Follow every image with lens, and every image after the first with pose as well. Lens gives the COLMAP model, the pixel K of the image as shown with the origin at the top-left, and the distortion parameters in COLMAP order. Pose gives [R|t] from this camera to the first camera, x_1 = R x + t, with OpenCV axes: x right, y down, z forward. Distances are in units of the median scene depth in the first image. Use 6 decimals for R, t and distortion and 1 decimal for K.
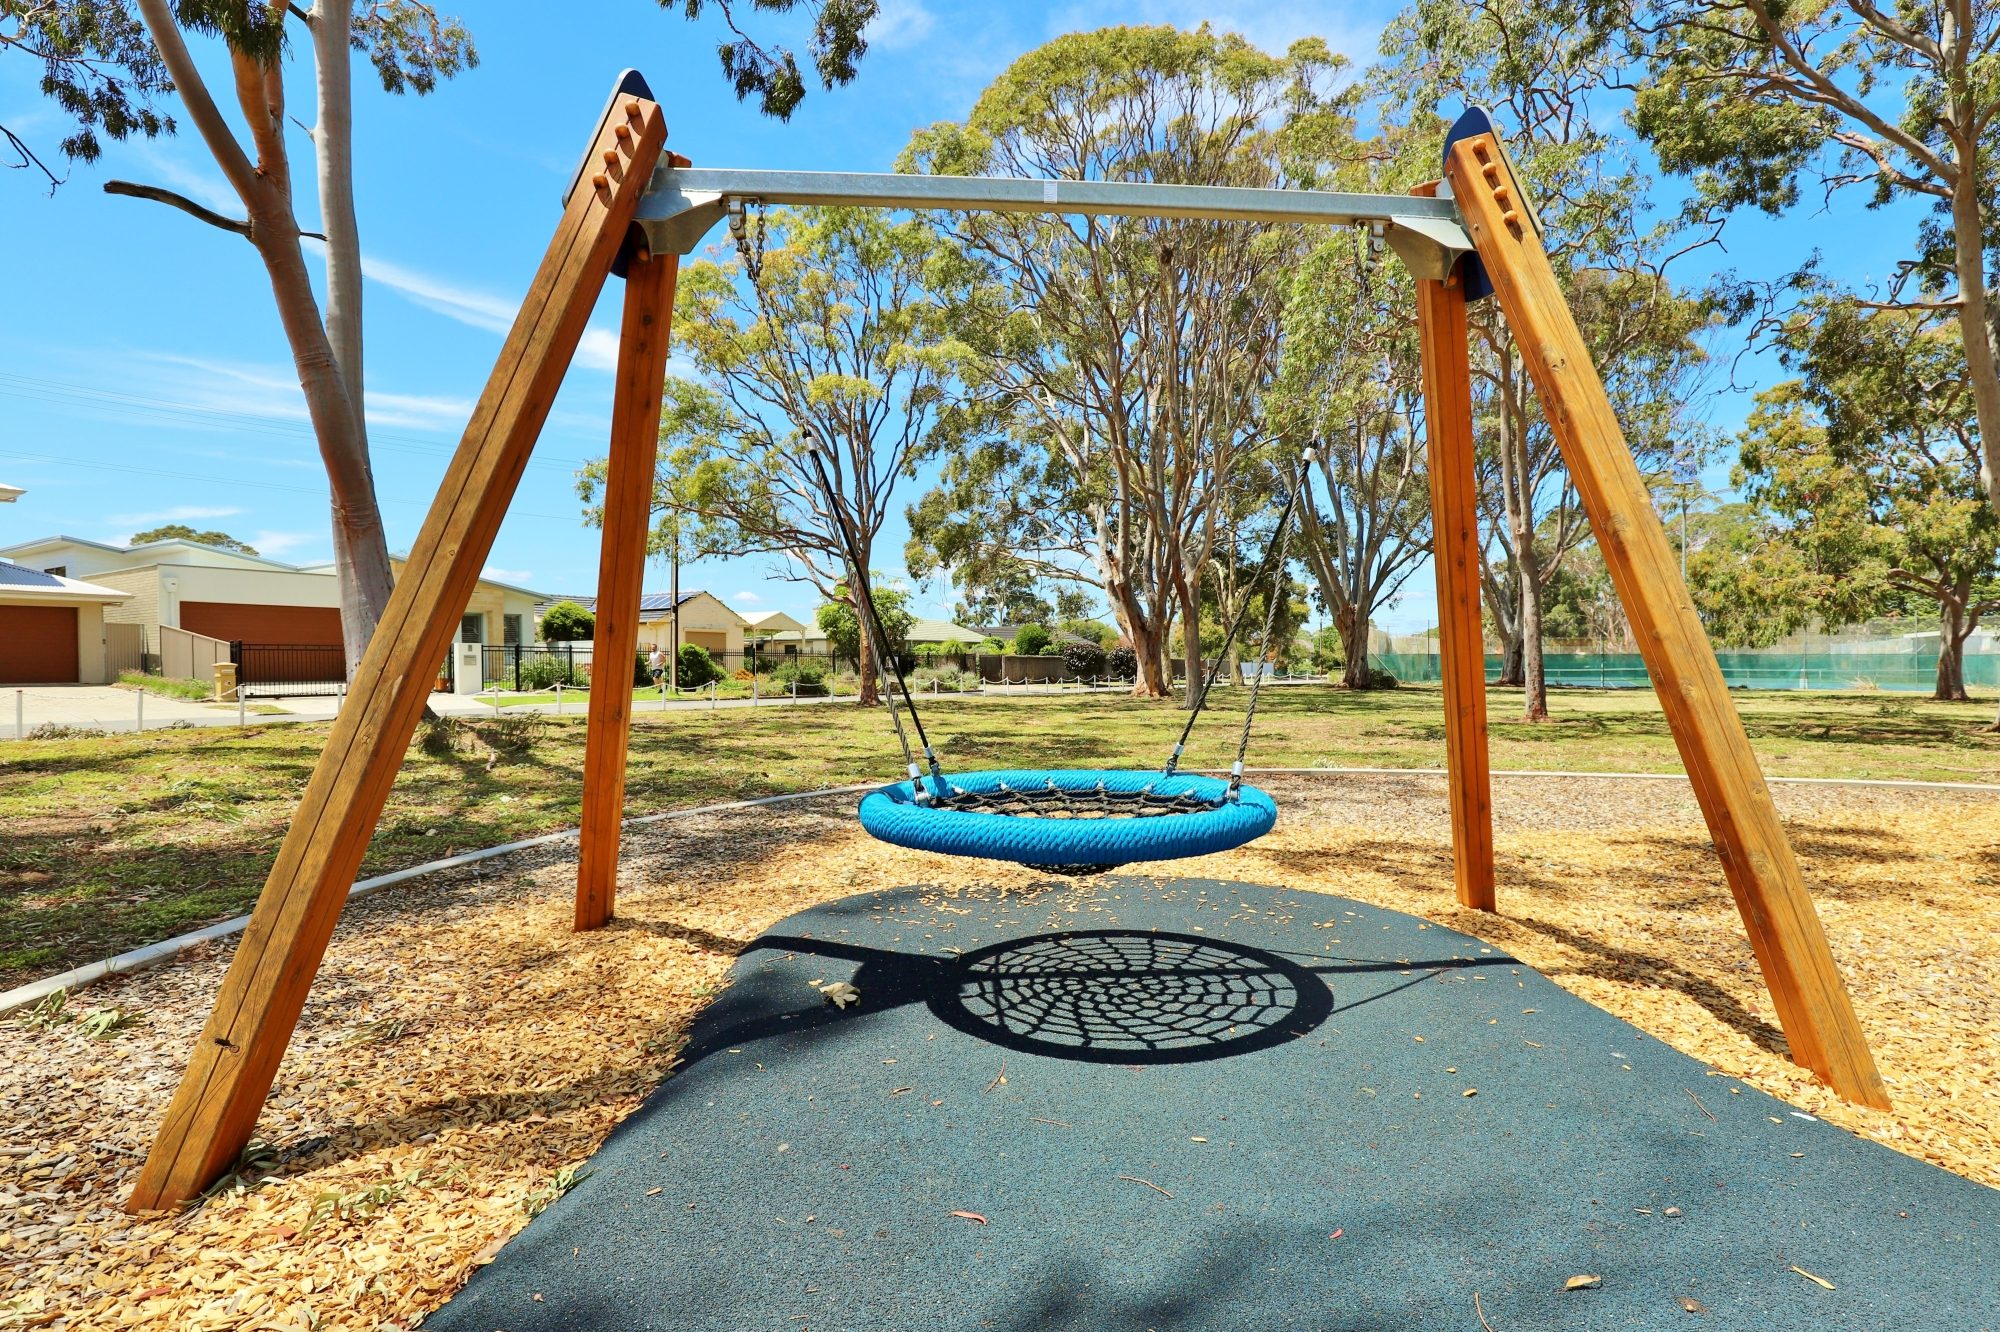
lens RADIAL K [[967.0, 0, 1053.7], [0, 967.0, 679.3], [0, 0, 1]] dist [-0.040713, 0.009476]
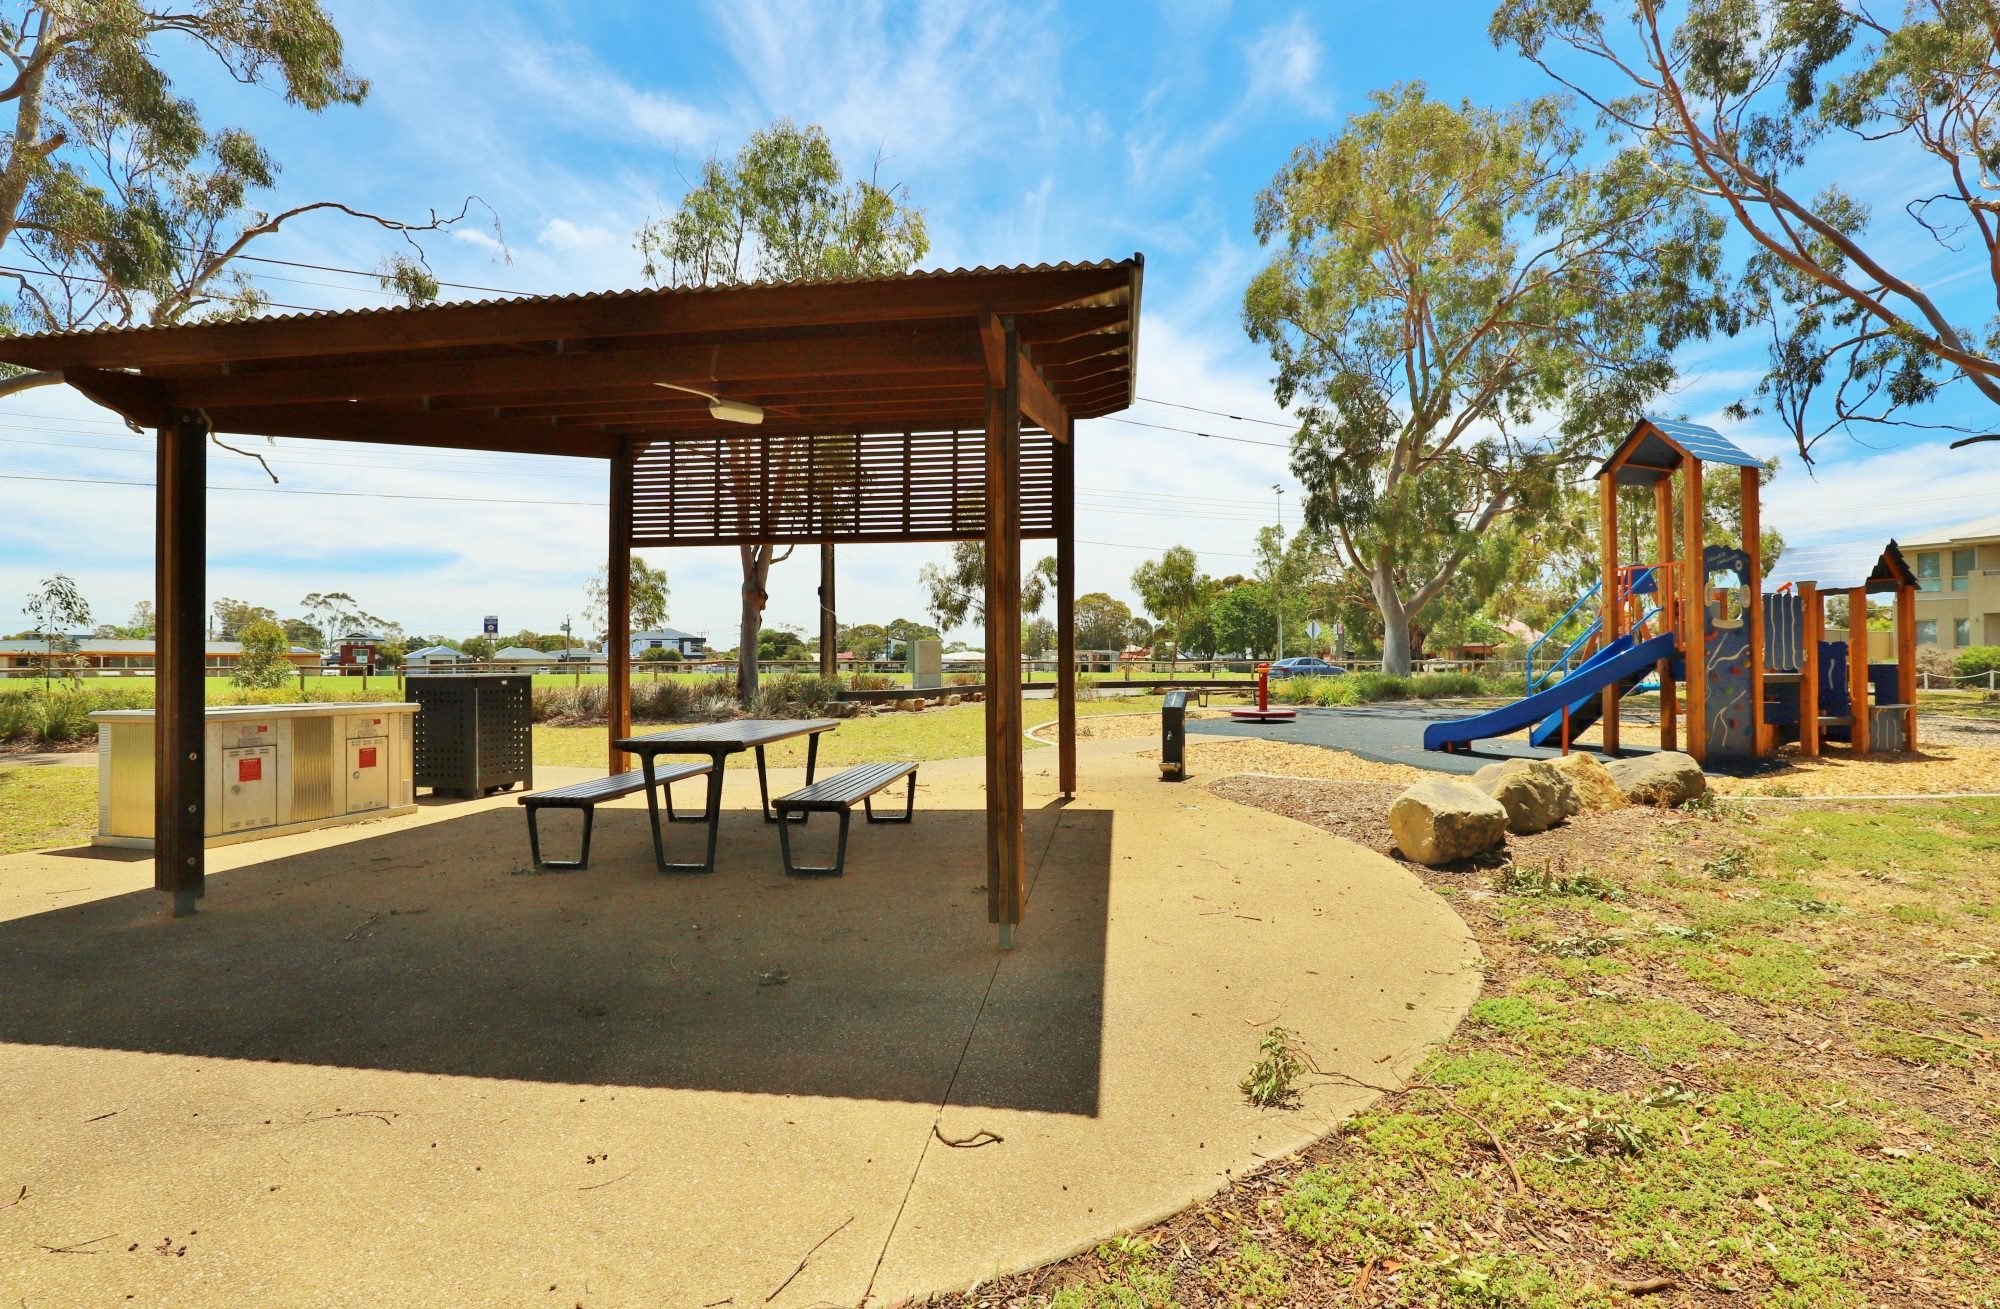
lens RADIAL K [[942.4, 0, 1008.2], [0, 942.4, 648.4], [0, 0, 1]] dist [-0.039460, 0.010221]
pose [[-0.517968, -0.009756, -0.855344, 0.735655], [-0.003670, 0.999951, -0.009182, -0.004111], [0.855392, -0.001617, -0.517978, 0.068625]]
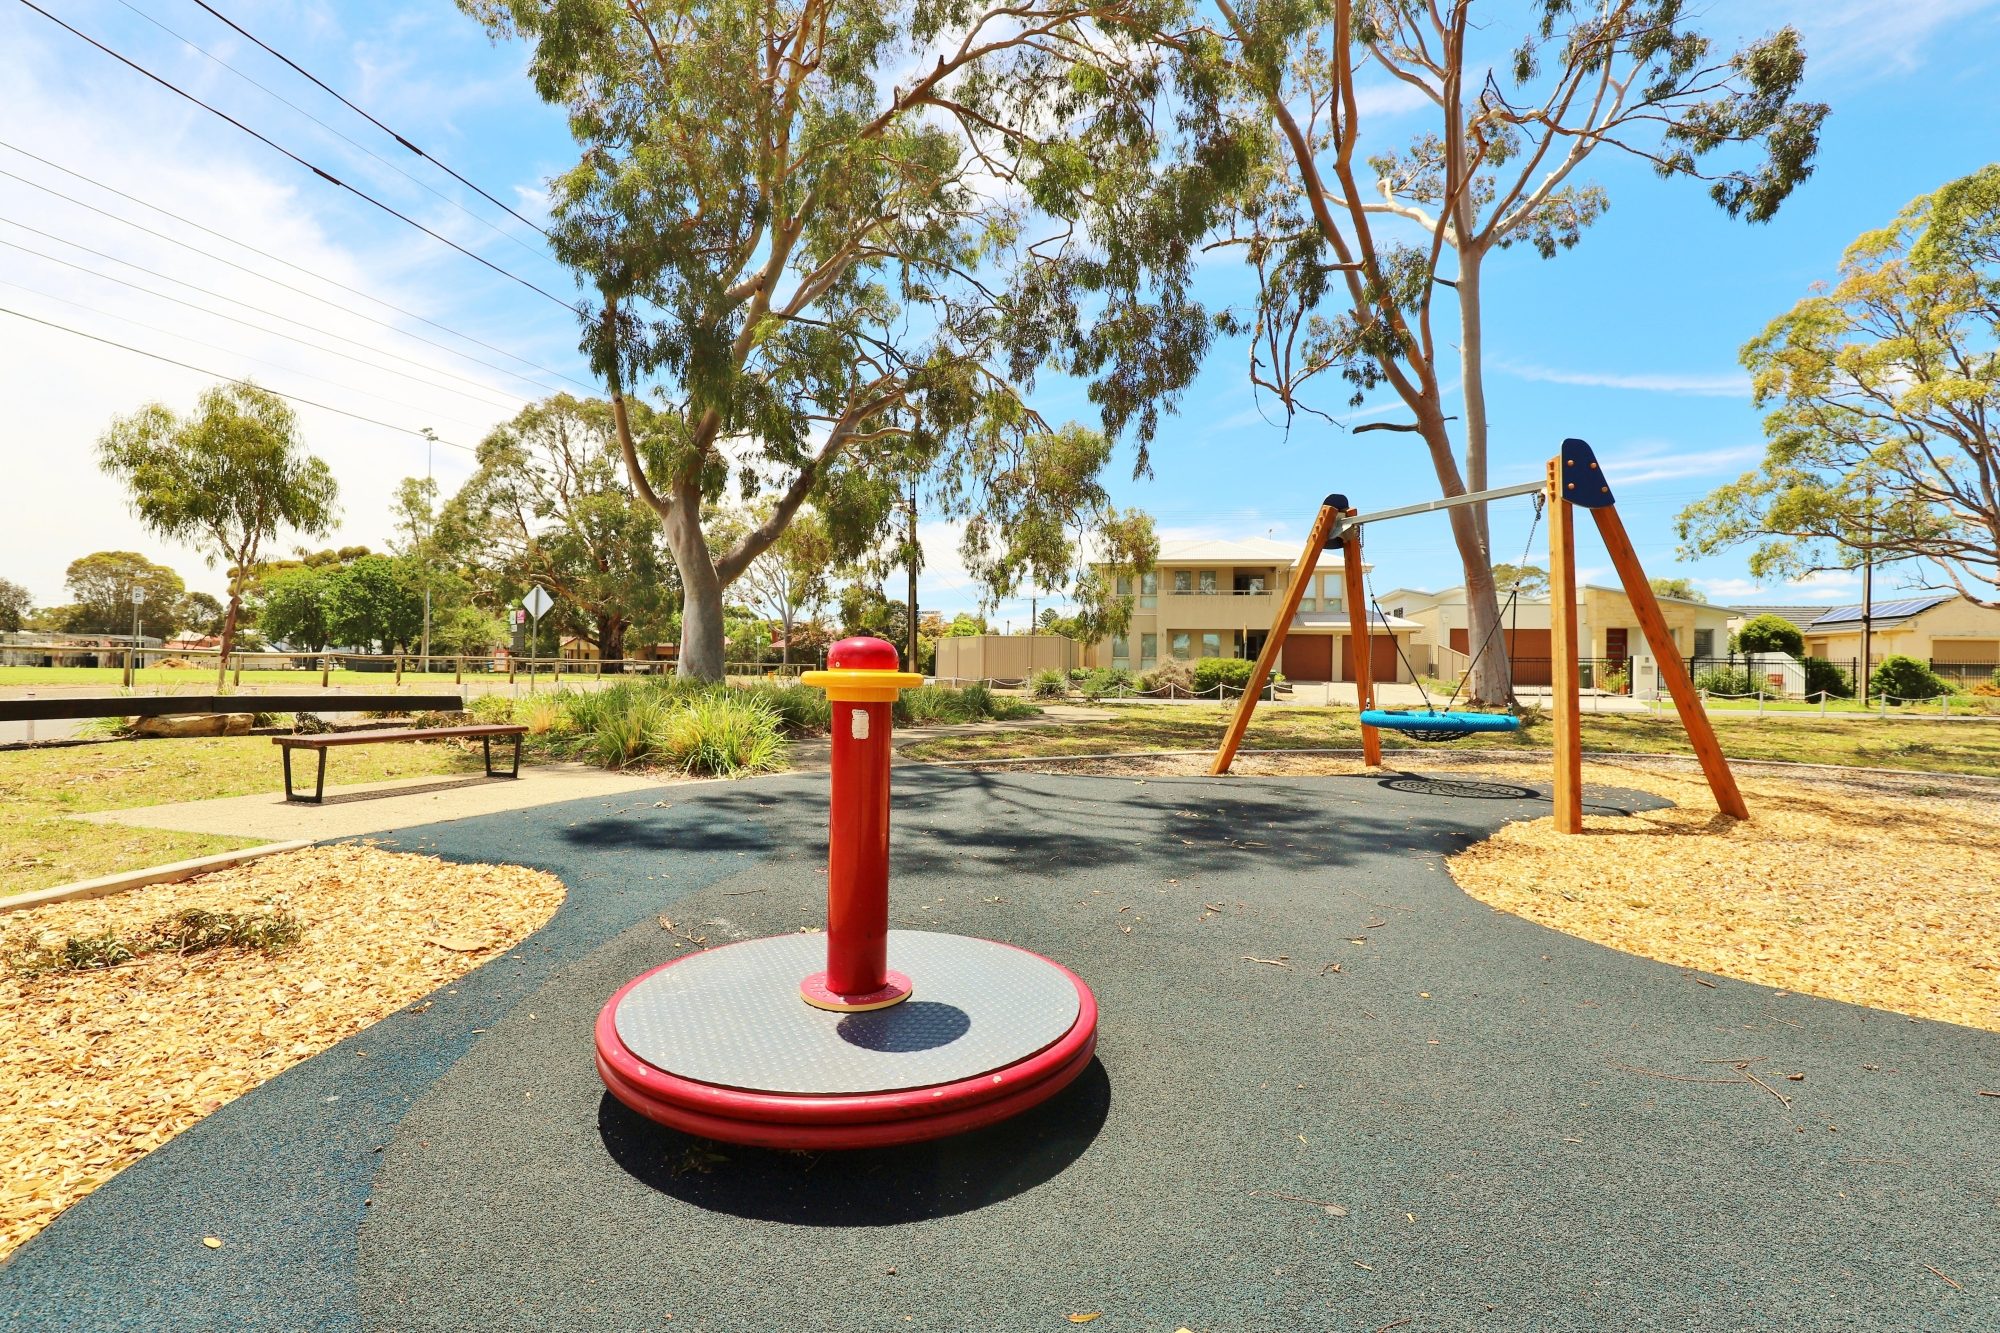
lens RADIAL K [[930.5, 0, 1007.3], [0, 930.5, 662.9], [0, 0, 1]] dist [-0.040243, 0.008818]
pose [[0.311833, -0.000508, -0.950137, 0.227819], [-0.026366, 0.999610, -0.009188, 0.002402], [0.949771, 0.027917, 0.311698, -0.112024]]
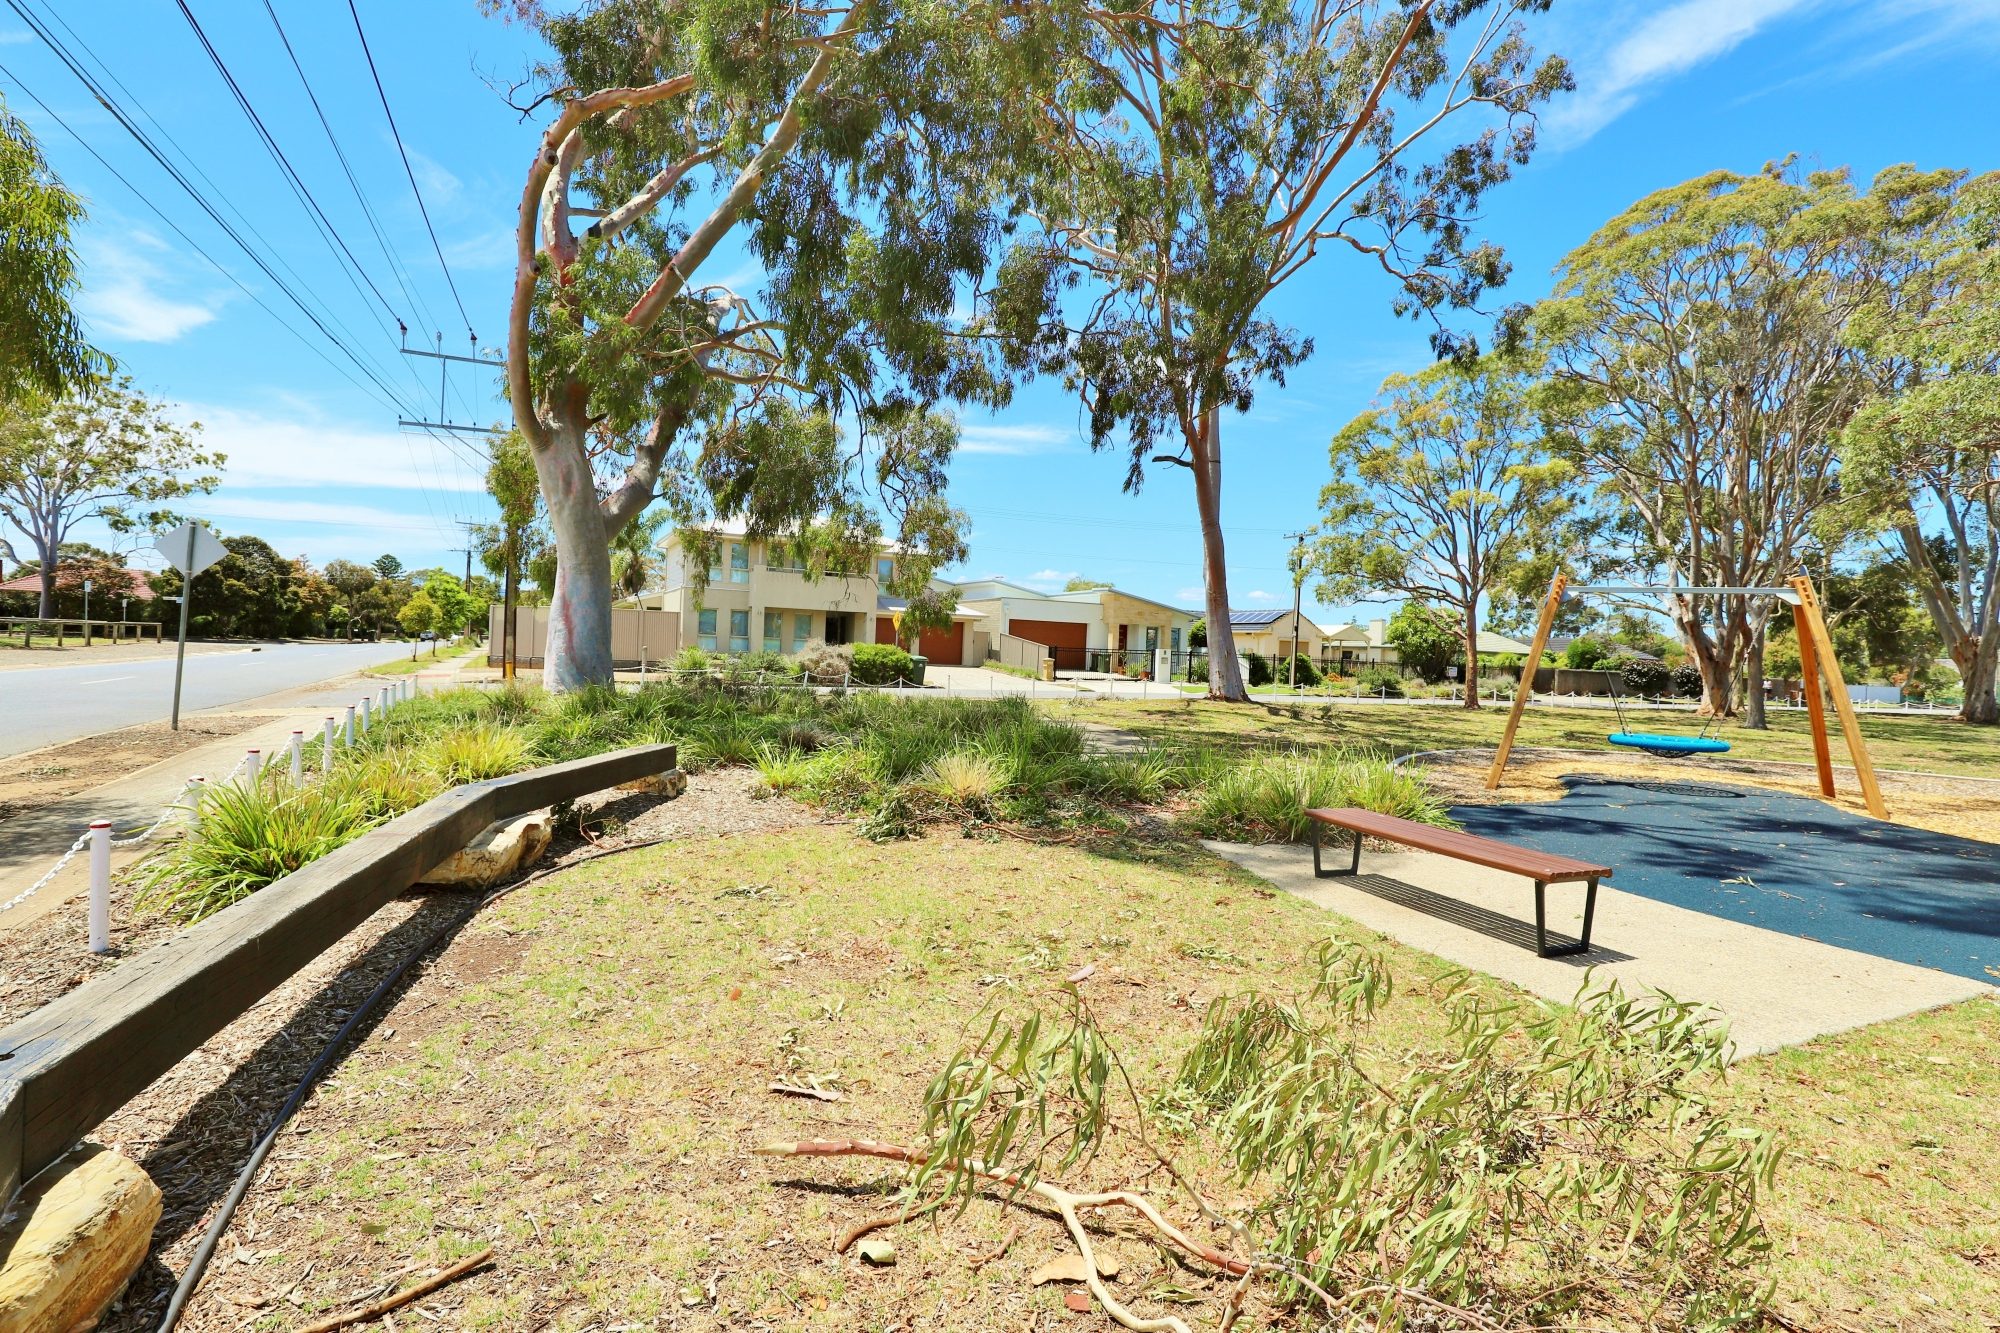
lens RADIAL K [[930.7, 0, 1010.5], [0, 930.7, 663.3], [0, 0, 1]] dist [-0.039838, 0.009774]
pose [[0.841643, 0.041834, -0.538411, -0.026306], [-0.047933, 0.998847, 0.002680, -0.008240], [0.537902, 0.023552, 0.842678, -0.386892]]
